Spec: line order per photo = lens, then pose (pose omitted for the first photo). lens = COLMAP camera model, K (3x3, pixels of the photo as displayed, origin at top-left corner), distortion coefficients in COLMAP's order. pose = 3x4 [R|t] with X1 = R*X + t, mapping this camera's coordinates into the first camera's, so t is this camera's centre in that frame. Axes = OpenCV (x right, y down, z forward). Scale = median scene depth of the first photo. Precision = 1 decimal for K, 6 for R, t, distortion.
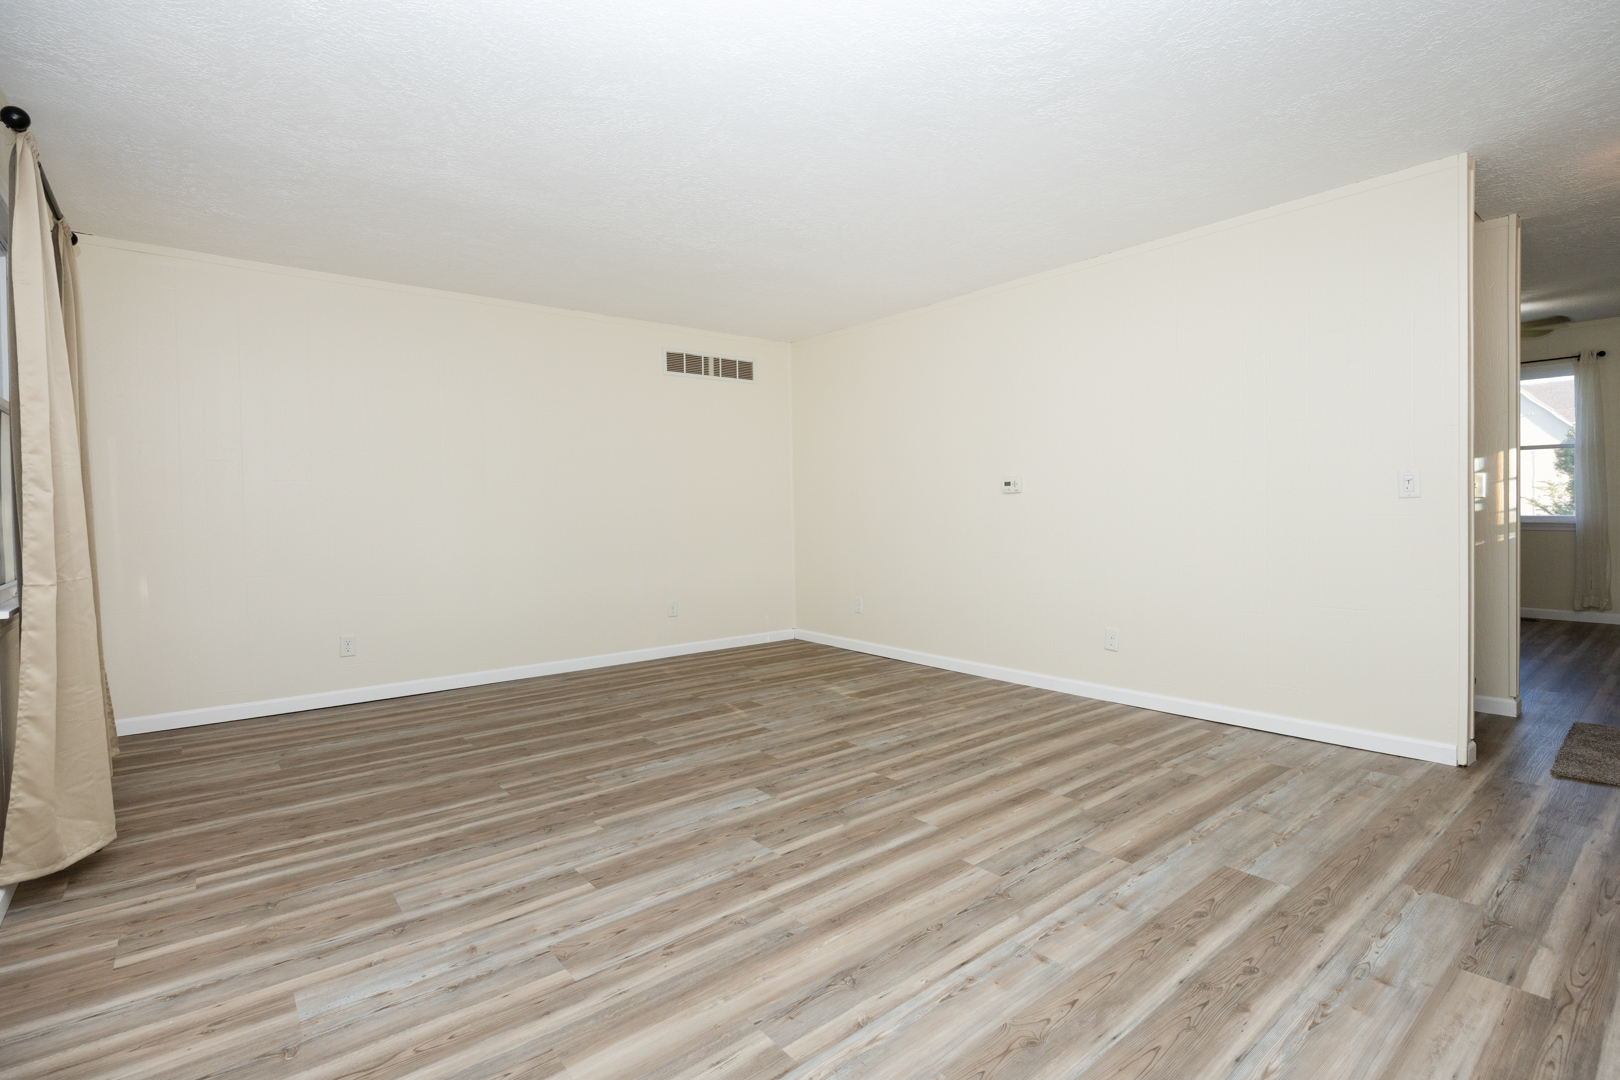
lens RADIAL K [[795.7, 0, 814.9], [0, 795.7, 464.1], [0, 0, 1]] dist [-0.015265, 0.000550]
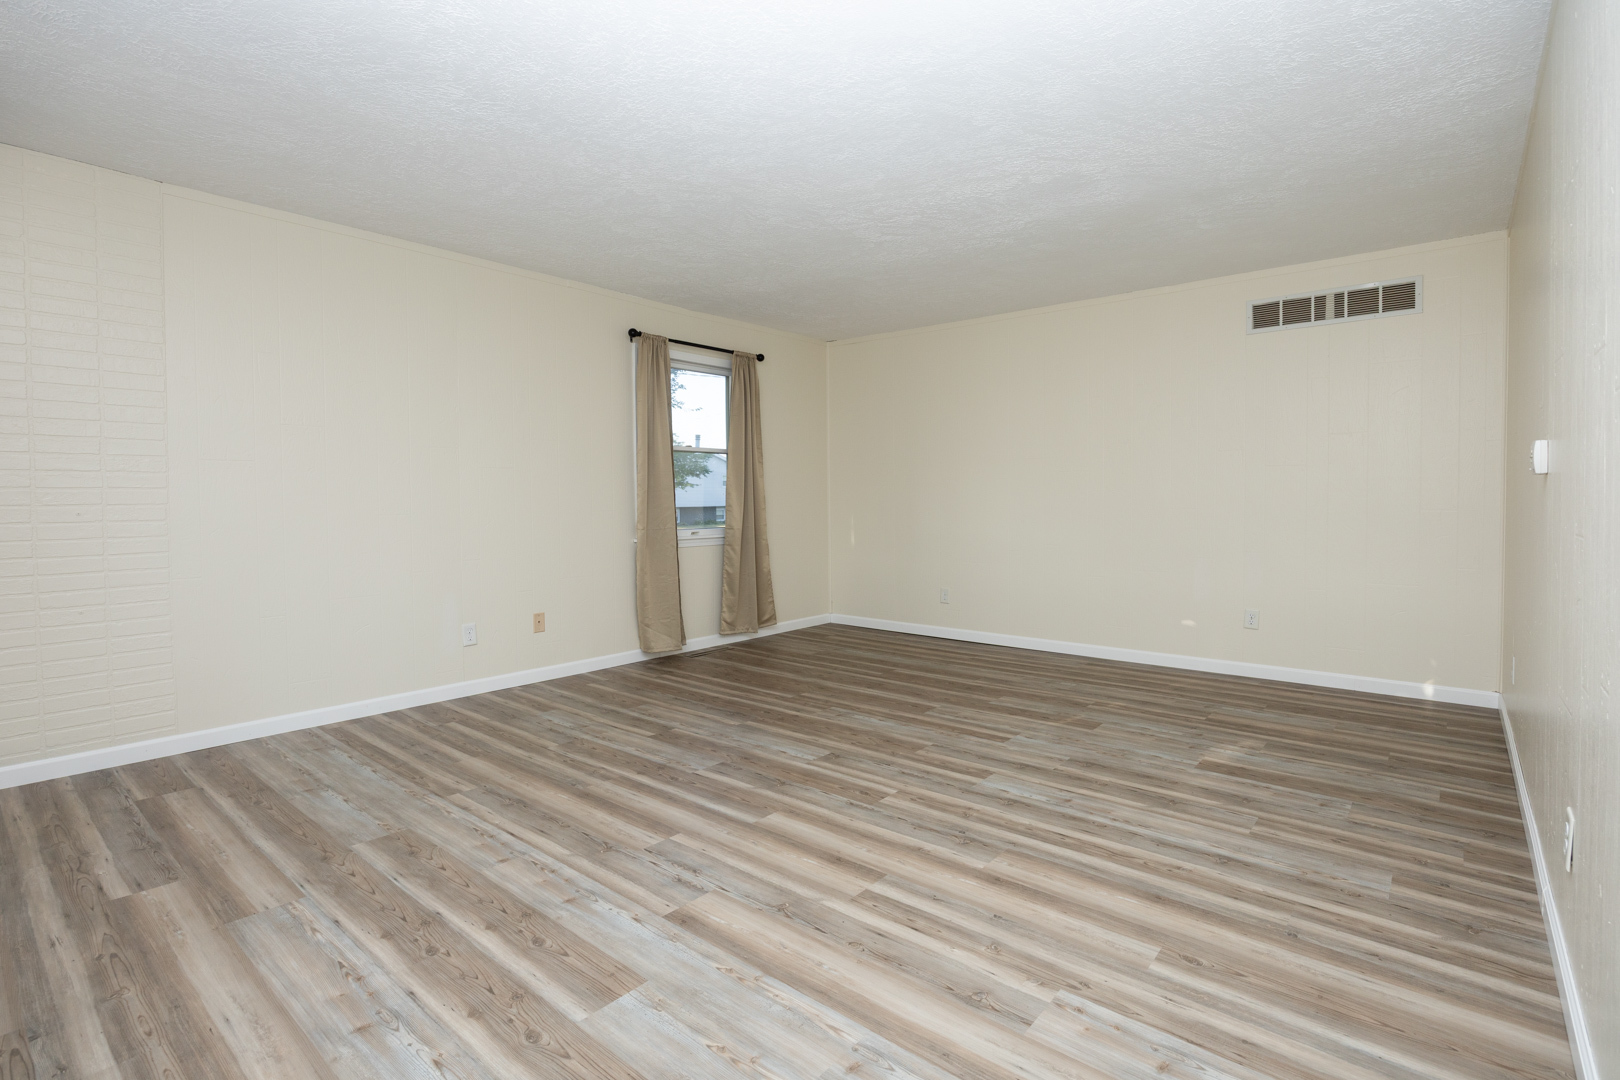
lens RADIAL K [[744.5, 0, 802.6], [0, 744.5, 514.7], [0, 0, 1]] dist [-0.017440, 0.001121]
pose [[0.176781, 0.034781, -0.983635, 1.030604], [0.056654, 0.997359, 0.045449, 0.023256], [0.982618, -0.063761, 0.174344, 0.871717]]
